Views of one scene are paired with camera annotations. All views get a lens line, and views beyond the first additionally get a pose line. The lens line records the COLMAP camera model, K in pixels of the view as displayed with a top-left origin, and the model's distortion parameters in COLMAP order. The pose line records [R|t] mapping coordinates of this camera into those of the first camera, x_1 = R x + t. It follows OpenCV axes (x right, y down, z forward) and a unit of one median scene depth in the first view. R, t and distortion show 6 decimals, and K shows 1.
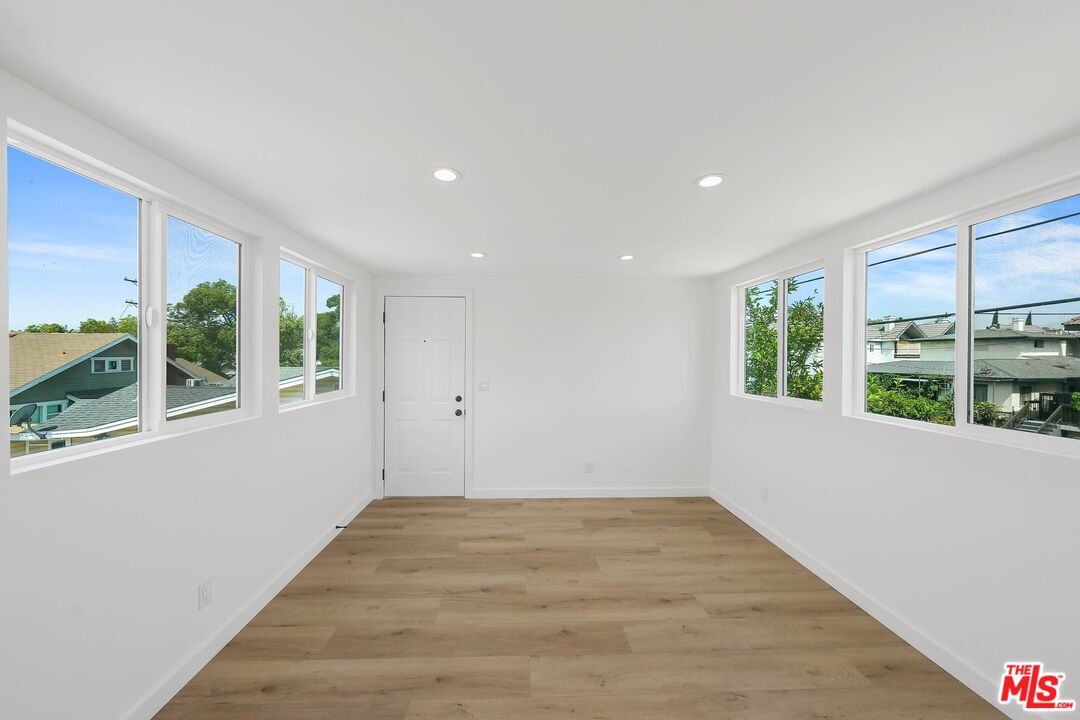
lens RADIAL K [[387.8, 0, 538.1], [0, 387.8, 358.3], [0, 0, 1]] dist [-0.002920, -0.000071]
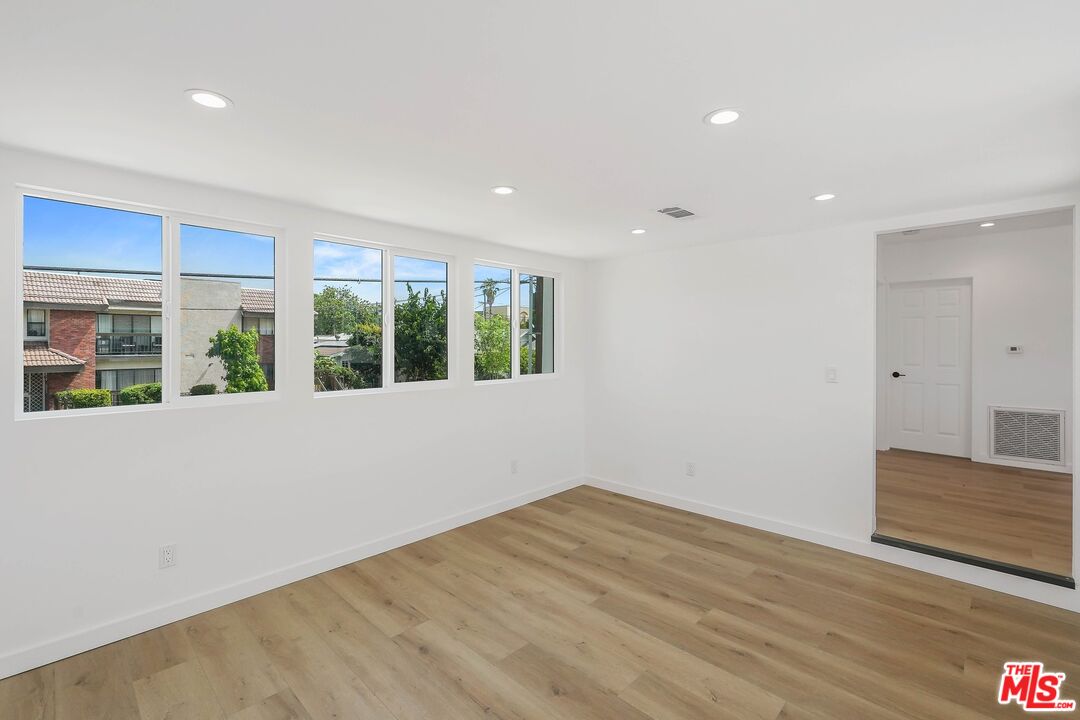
lens RADIAL K [[470.2, 0, 544.6], [0, 470.2, 348.0], [0, 0, 1]] dist [0.000782, -0.000058]
pose [[-0.687699, -0.012347, 0.725891, -0.441356], [-0.001745, 0.999881, 0.015354, -0.001094], [-0.725994, 0.009292, -0.687638, 1.235953]]
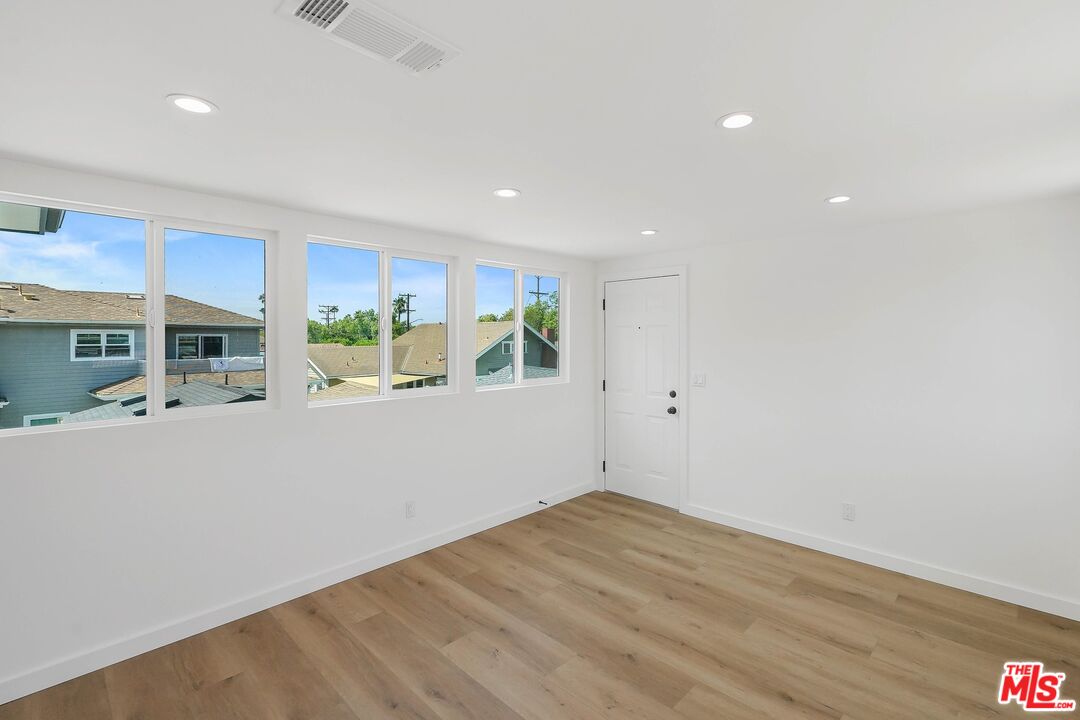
lens RADIAL K [[508.4, 0, 543.7], [0, 508.4, 335.5], [0, 0, 1]] dist [0.000395, 0.000077]
pose [[0.678408, -0.009329, -0.734626, 0.600944], [0.002960, 0.999946, -0.009965, -0.021063], [0.734679, 0.004586, 0.678399, 0.035574]]
